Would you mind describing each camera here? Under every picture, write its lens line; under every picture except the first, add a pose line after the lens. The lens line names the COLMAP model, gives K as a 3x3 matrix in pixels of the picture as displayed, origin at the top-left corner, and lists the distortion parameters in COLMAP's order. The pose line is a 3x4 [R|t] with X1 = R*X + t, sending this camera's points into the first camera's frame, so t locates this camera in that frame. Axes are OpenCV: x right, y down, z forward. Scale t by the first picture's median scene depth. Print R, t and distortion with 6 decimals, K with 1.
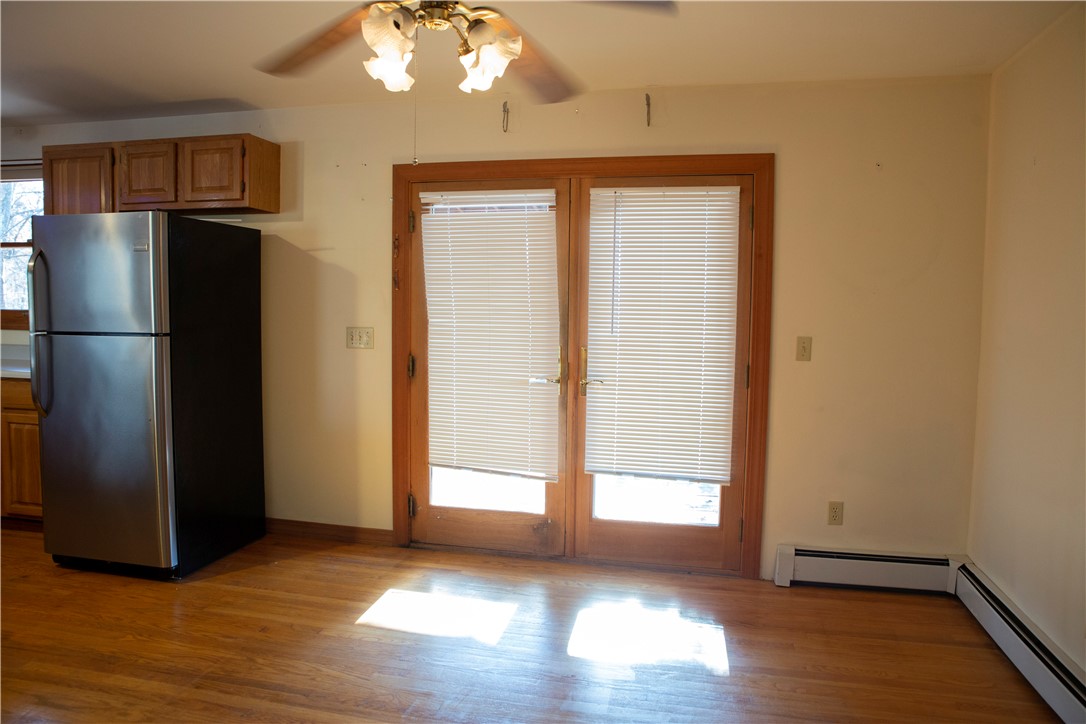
lens RADIAL K [[740.5, 0, 543.0], [0, 740.5, 362.0], [0, 0, 1]] dist [-0.136271, 0.108844]
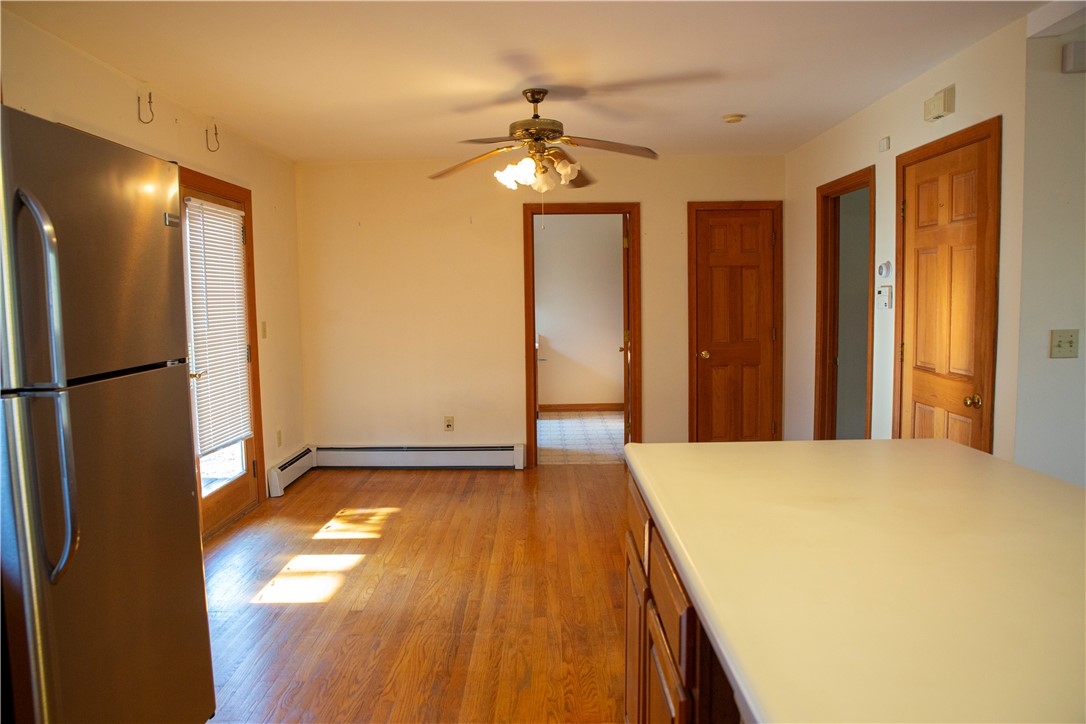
lens RADIAL K [[740.5, 0, 543.0], [0, 740.5, 362.0], [0, 0, 1]] dist [-0.136271, 0.108844]
pose [[-0.223816, -0.094898, 0.970000, -1.090913], [0.086850, 0.989347, 0.116830, -0.069881], [-0.970754, 0.110393, -0.213190, 0.737629]]
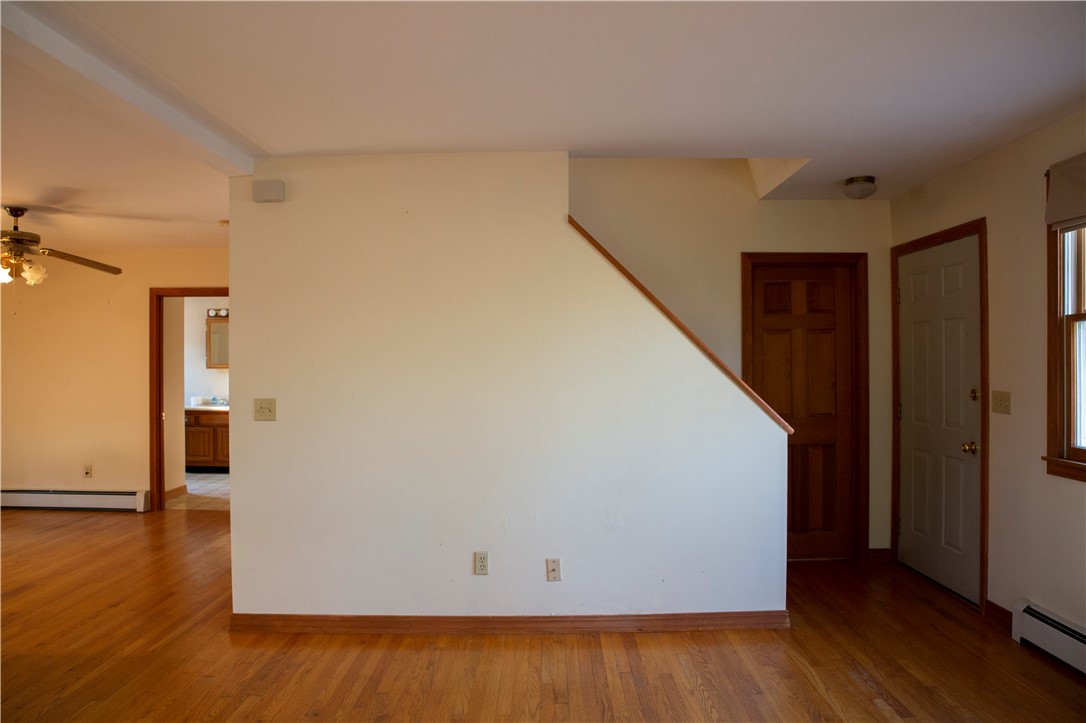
lens RADIAL K [[738.1, 0, 543.0], [0, 738.1, 361.5], [0, 0, 1]] dist [-0.136314, 0.108910]
pose [[-0.208671, -0.013393, 0.977894, -1.515631], [0.071293, 0.997038, 0.028868, -0.019539], [-0.975384, 0.075741, -0.207098, -0.153929]]
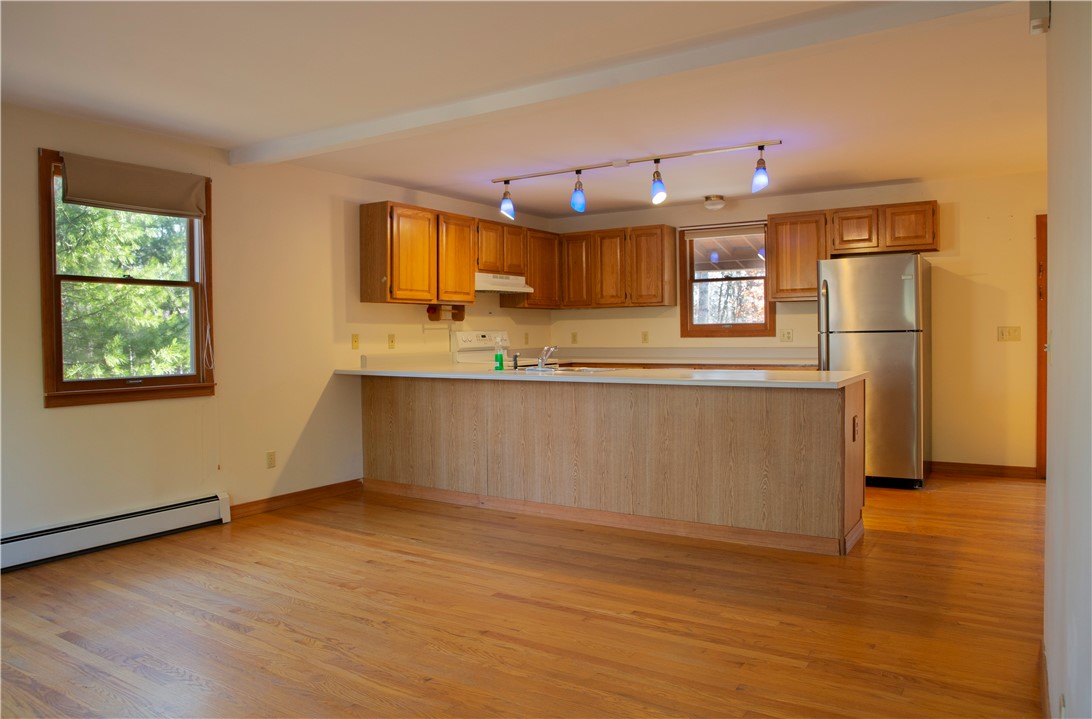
lens RADIAL K [[763.9, 0, 546.0], [0, 763.9, 359.5], [0, 0, 1]] dist [-0.101631, 0.003956]
pose [[0.943702, -0.018655, -0.330271, -0.684467], [0.004628, 0.999056, -0.043205, 0.083306], [0.330765, 0.039244, 0.942897, -0.743909]]
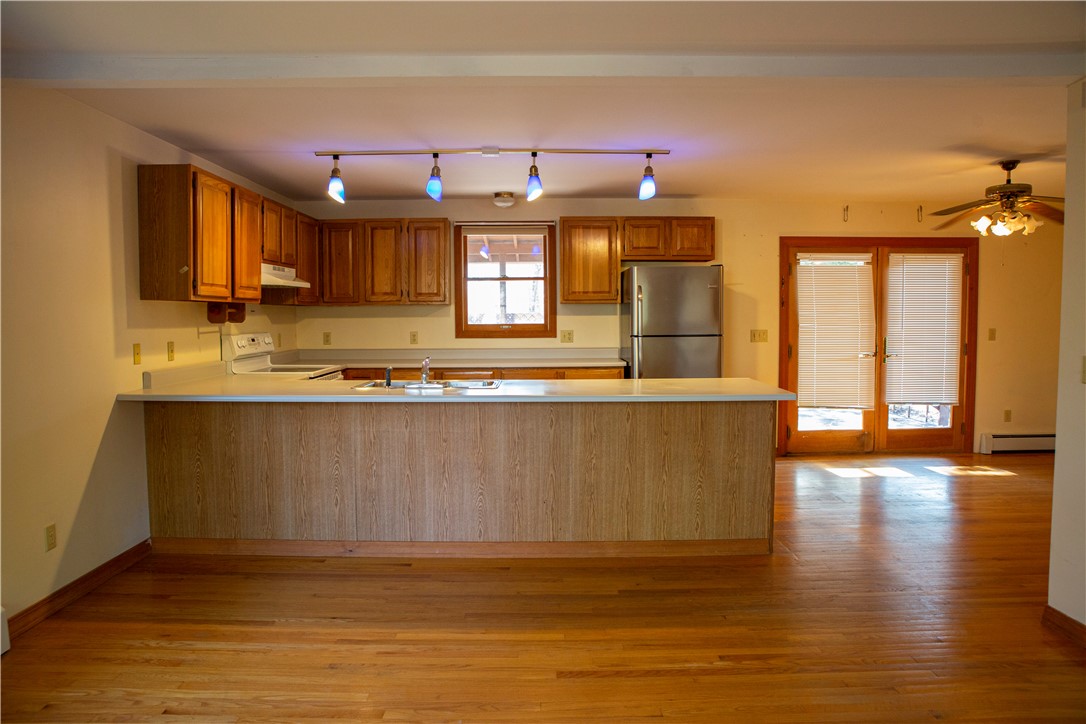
lens RADIAL K [[740.5, 0, 543.0], [0, 740.5, 362.0], [0, 0, 1]] dist [-0.136271, 0.108844]
pose [[0.971523, -0.036739, 0.234082, -1.231263], [0.039164, 0.999216, -0.005720, 0.019522], [-0.233688, 0.014725, 0.972200, -0.587688]]
